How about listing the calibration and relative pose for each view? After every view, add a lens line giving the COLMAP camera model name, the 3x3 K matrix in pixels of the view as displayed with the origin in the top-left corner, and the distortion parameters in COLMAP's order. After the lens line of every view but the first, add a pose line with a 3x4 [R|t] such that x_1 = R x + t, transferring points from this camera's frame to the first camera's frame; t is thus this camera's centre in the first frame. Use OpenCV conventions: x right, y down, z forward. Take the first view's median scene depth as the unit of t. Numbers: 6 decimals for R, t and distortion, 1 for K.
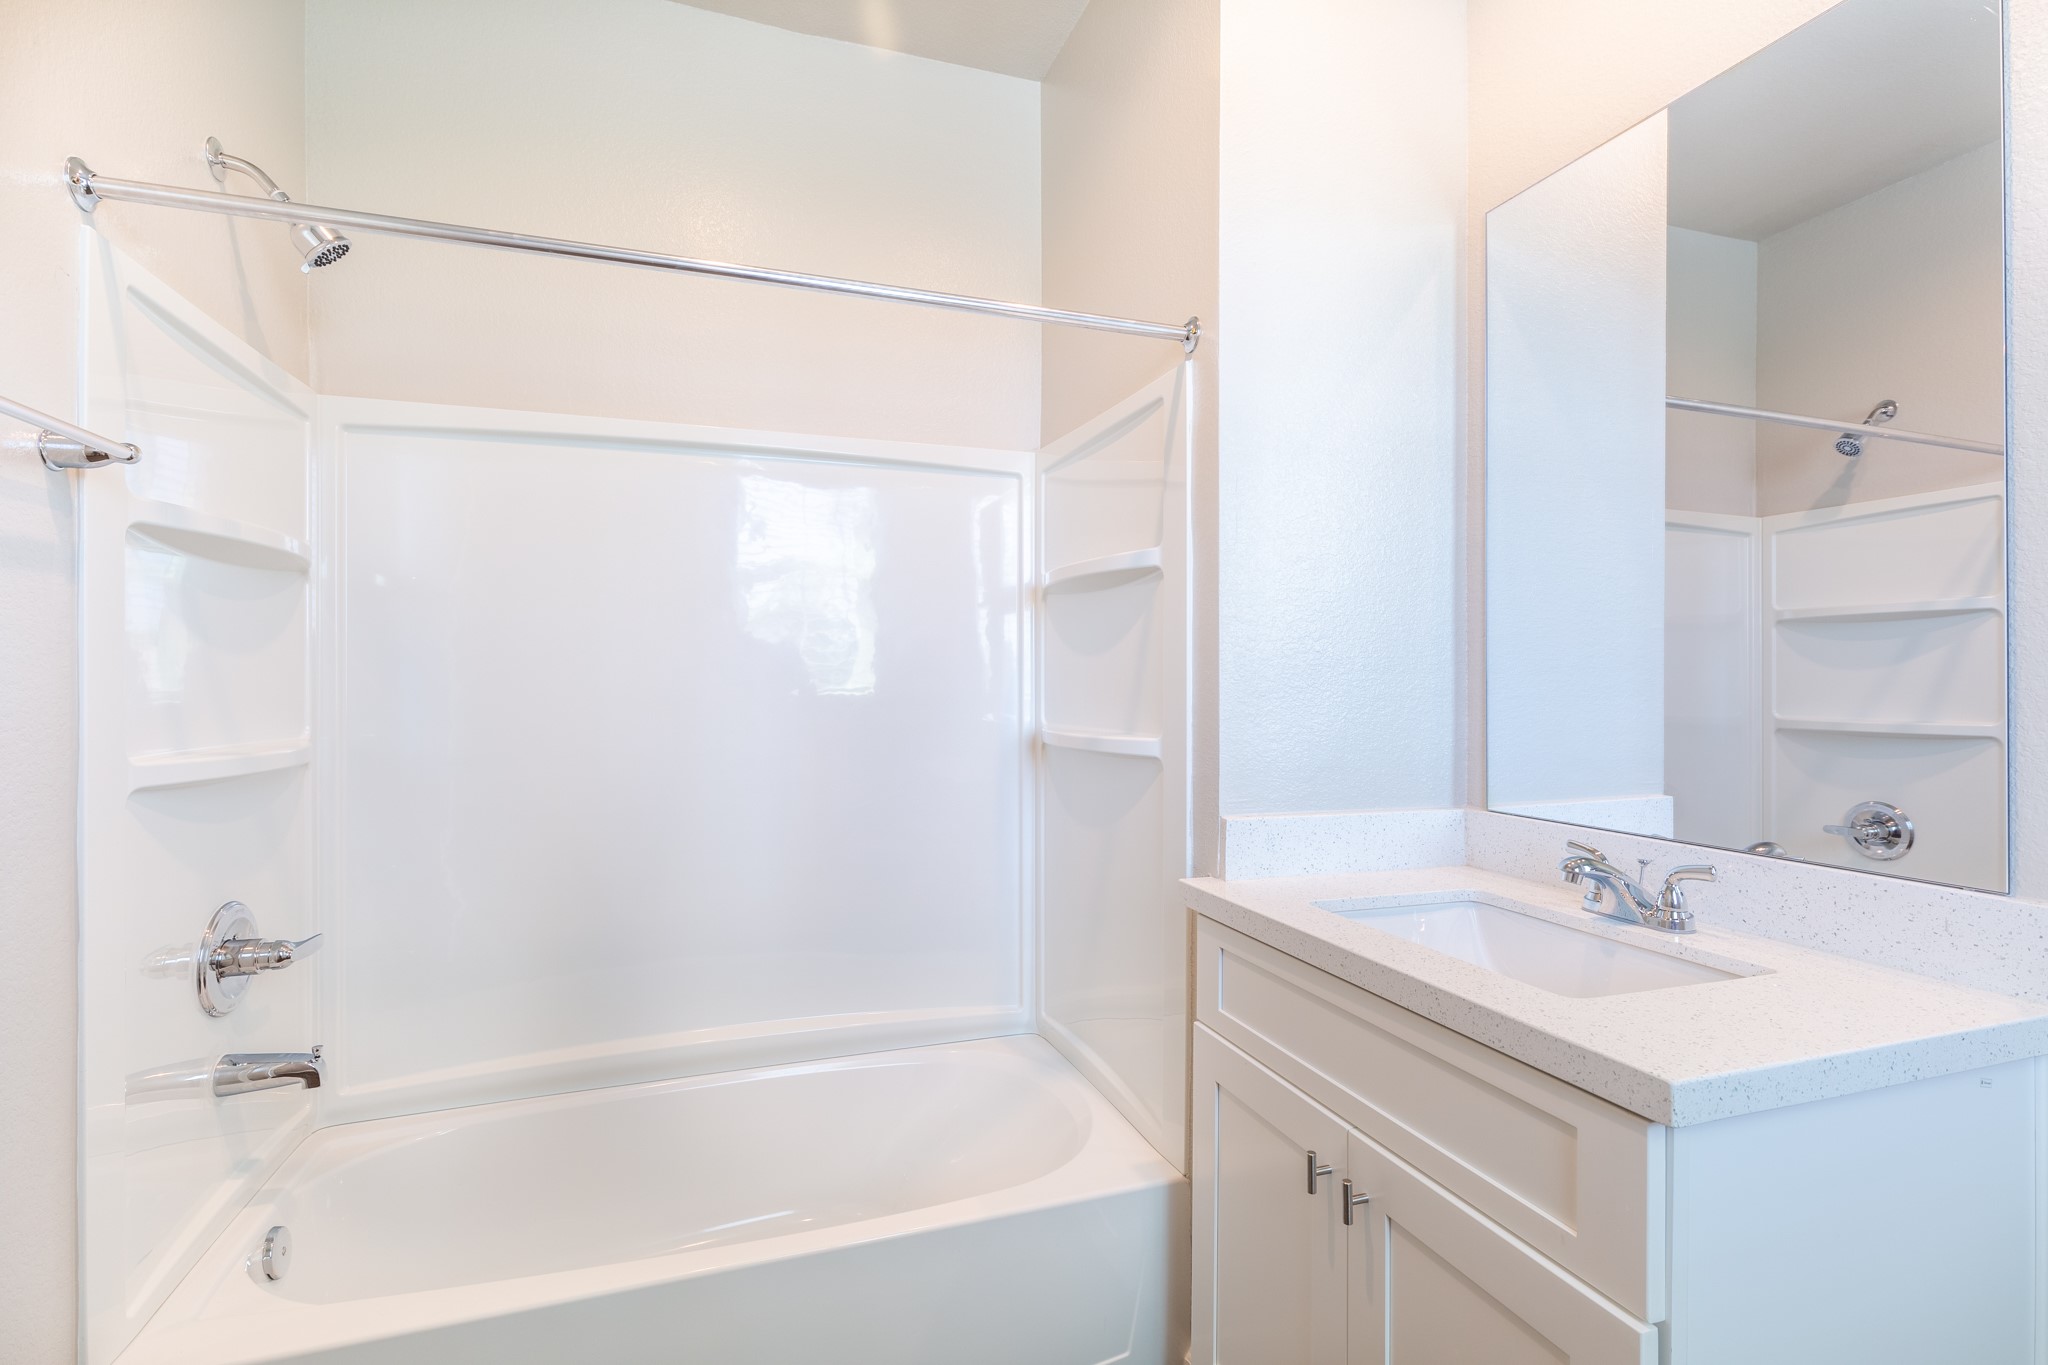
lens RADIAL K [[926.5, 0, 1024.0], [0, 926.5, 682.5], [0, 0, 1]] dist [0.000828, -0.000749]
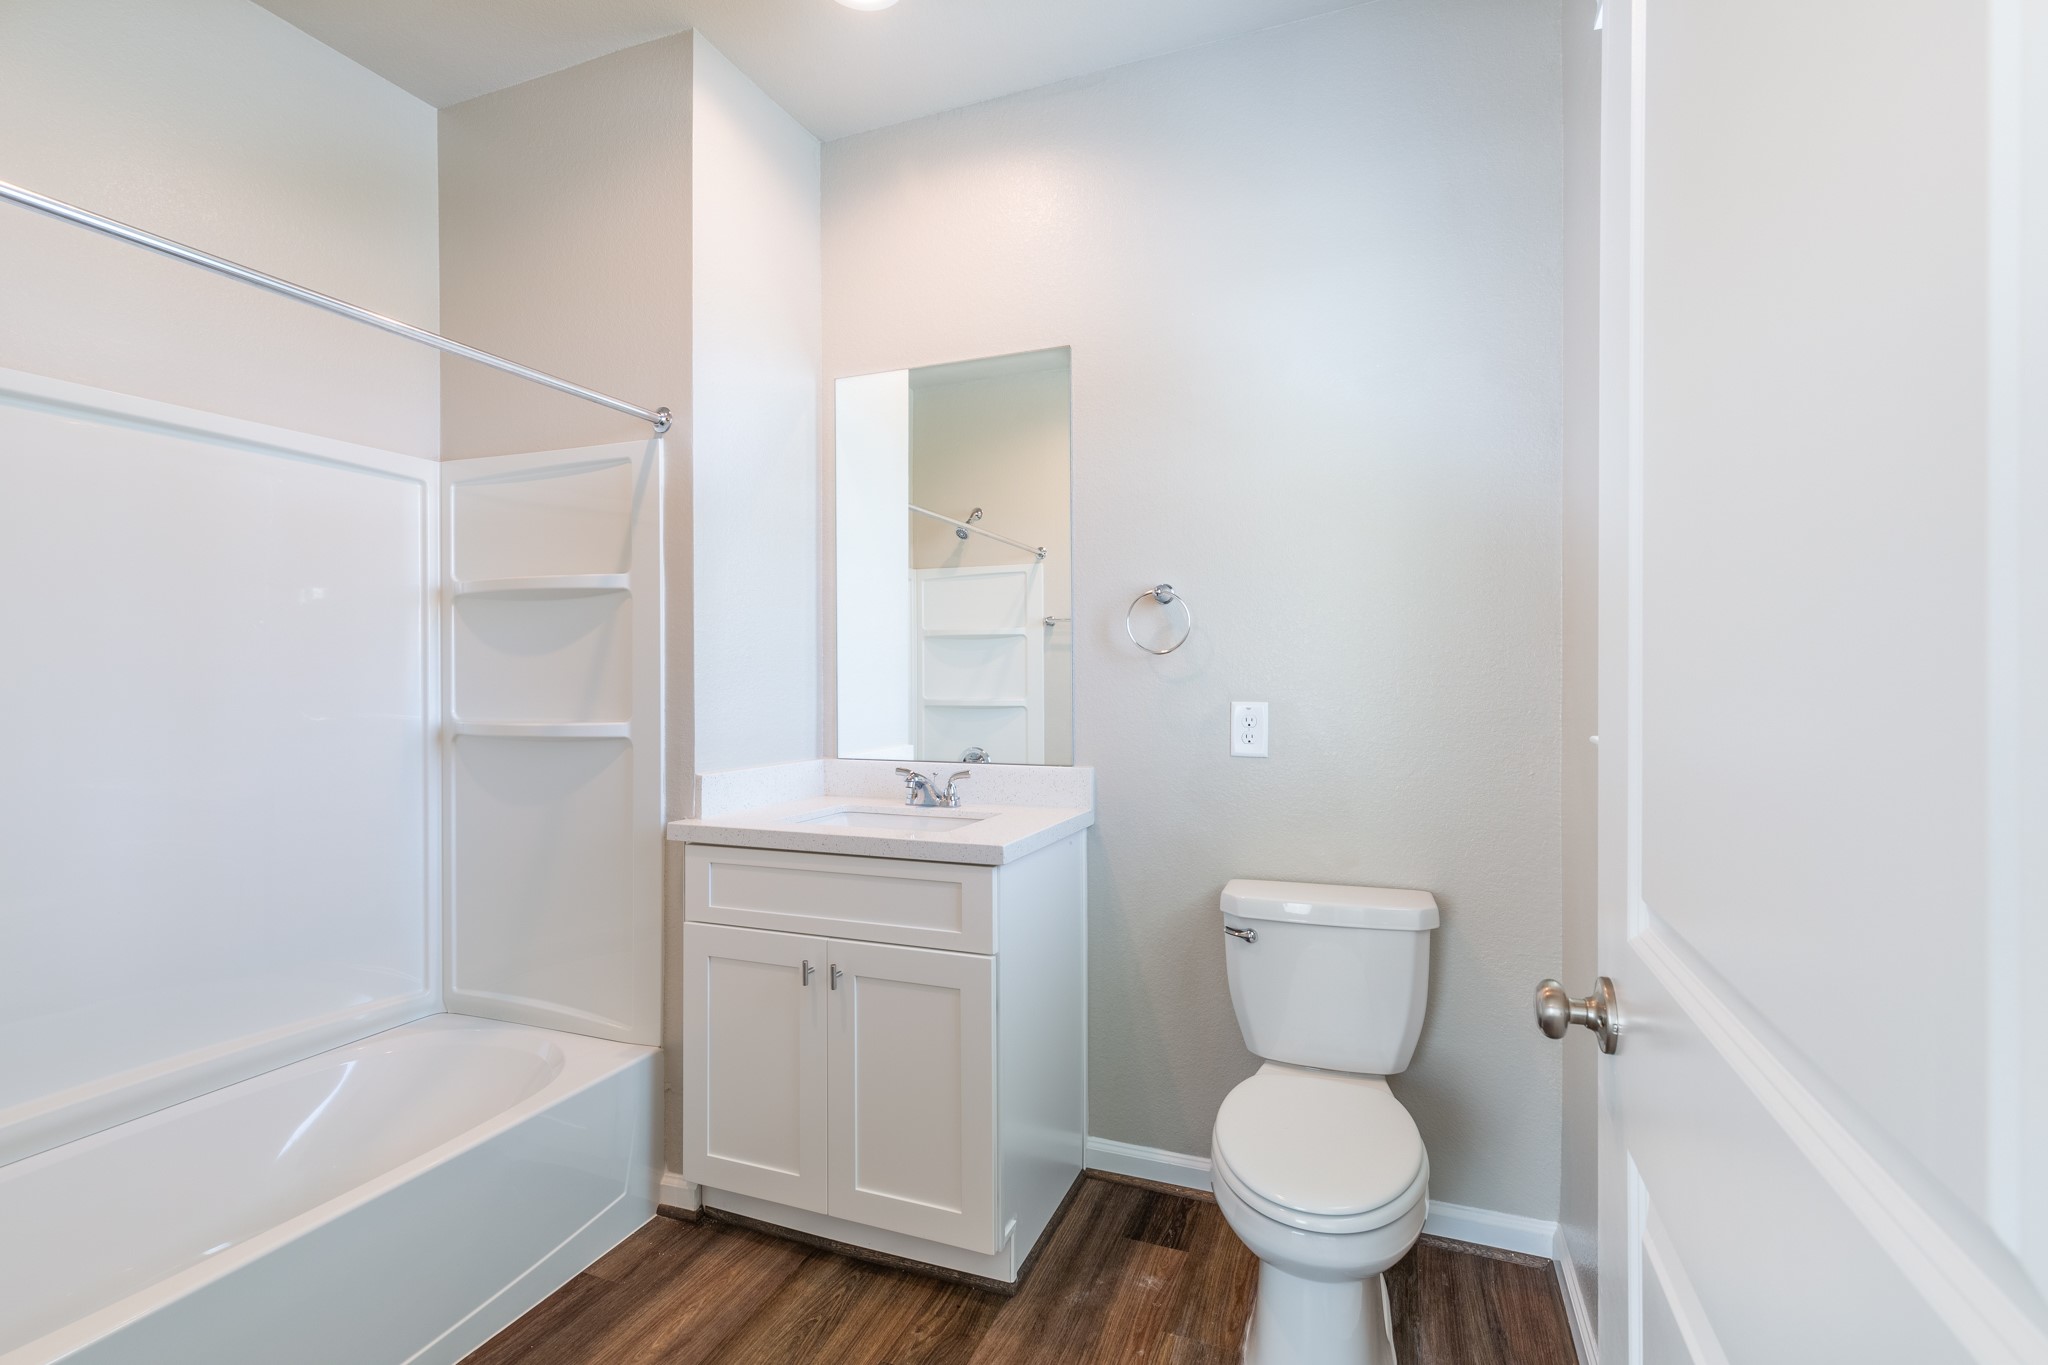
lens RADIAL K [[980.1, 0, 1021.2], [0, 980.1, 682.9], [0, 0, 1]] dist [0.012413, -0.001897]
pose [[0.644471, -0.010304, 0.764559, -0.562118], [0.004720, 0.999944, 0.009497, -0.005167], [-0.764614, -0.002512, 0.644483, -0.309255]]
